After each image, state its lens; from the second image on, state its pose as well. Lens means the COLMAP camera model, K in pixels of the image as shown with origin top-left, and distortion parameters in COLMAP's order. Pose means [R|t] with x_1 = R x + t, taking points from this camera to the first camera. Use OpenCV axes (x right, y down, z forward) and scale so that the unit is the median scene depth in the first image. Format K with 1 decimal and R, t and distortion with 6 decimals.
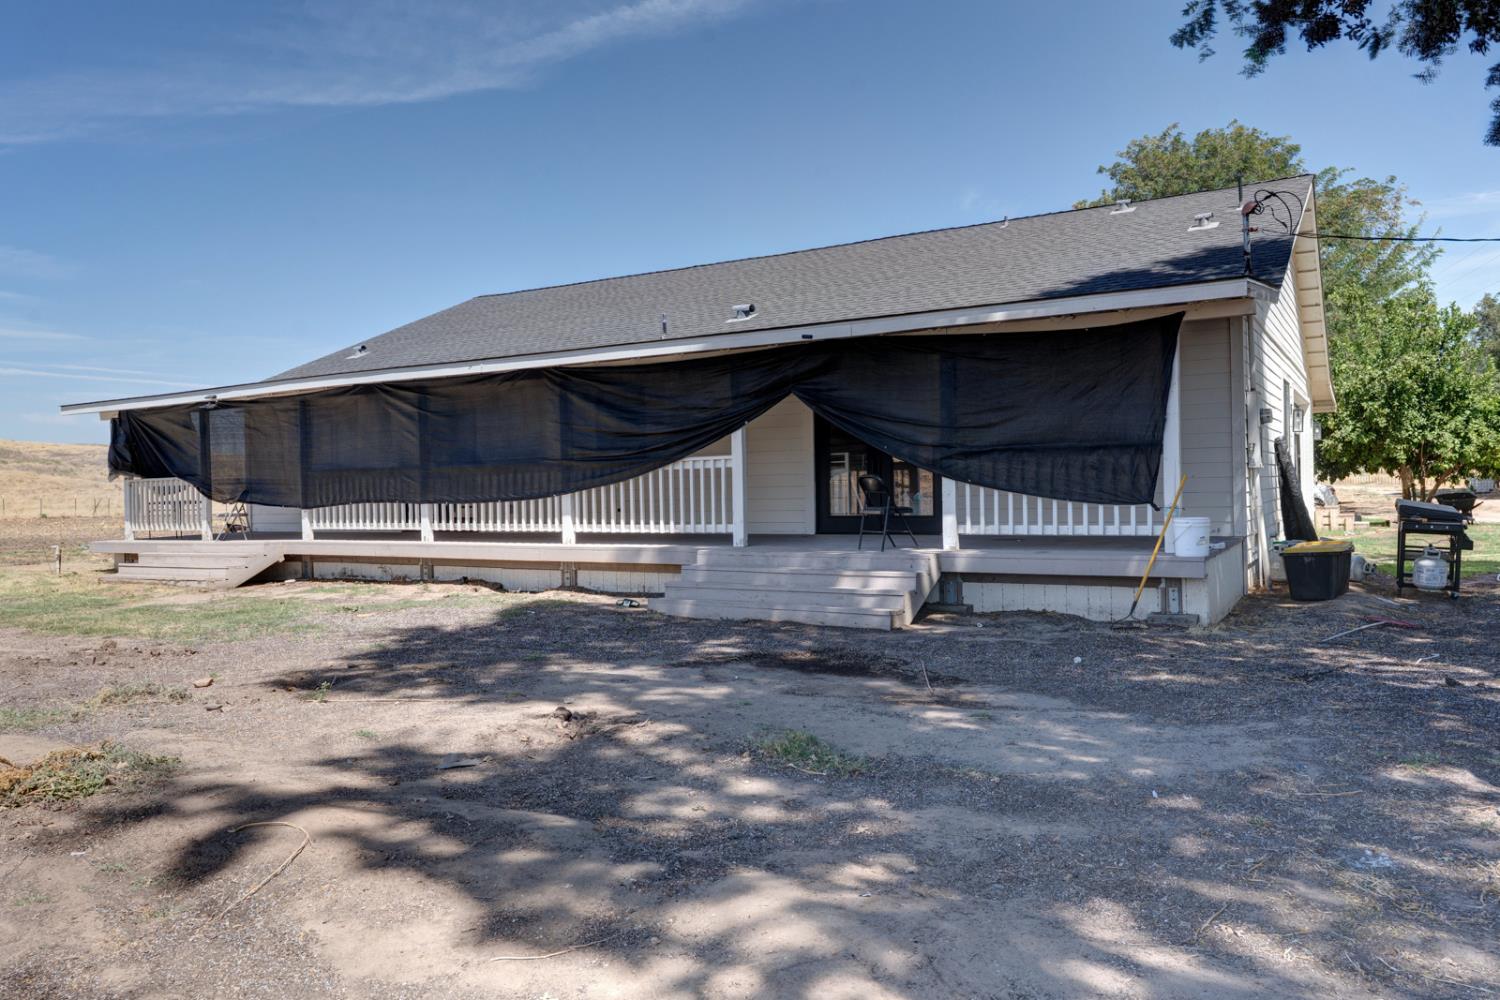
lens RADIAL K [[1140.8, 0, 745.7], [0, 1140.8, 500.5], [0, 0, 1]] dist [0.000187, 0.001116]
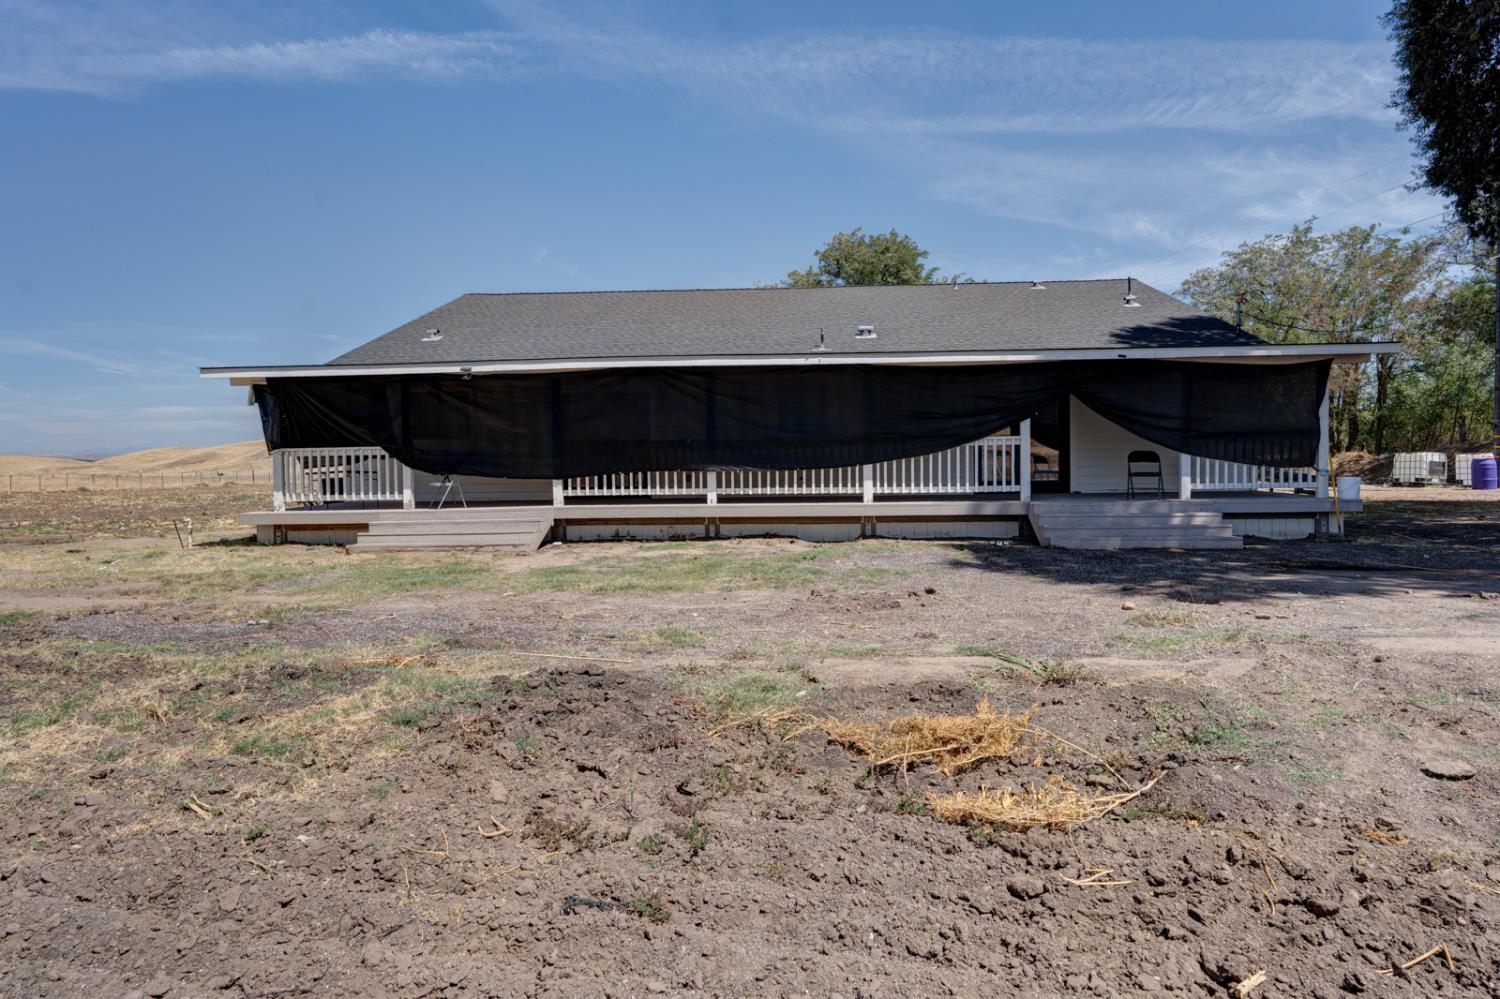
lens RADIAL K [[787.1, 0, 786.2], [0, 787.1, 496.3], [0, 0, 1]] dist [0.002195, -0.000066]
pose [[0.867556, -0.018715, 0.496988, -0.663835], [0.003120, 0.999477, 0.032191, 0.002161], [-0.497330, -0.026376, 0.867160, 0.272200]]
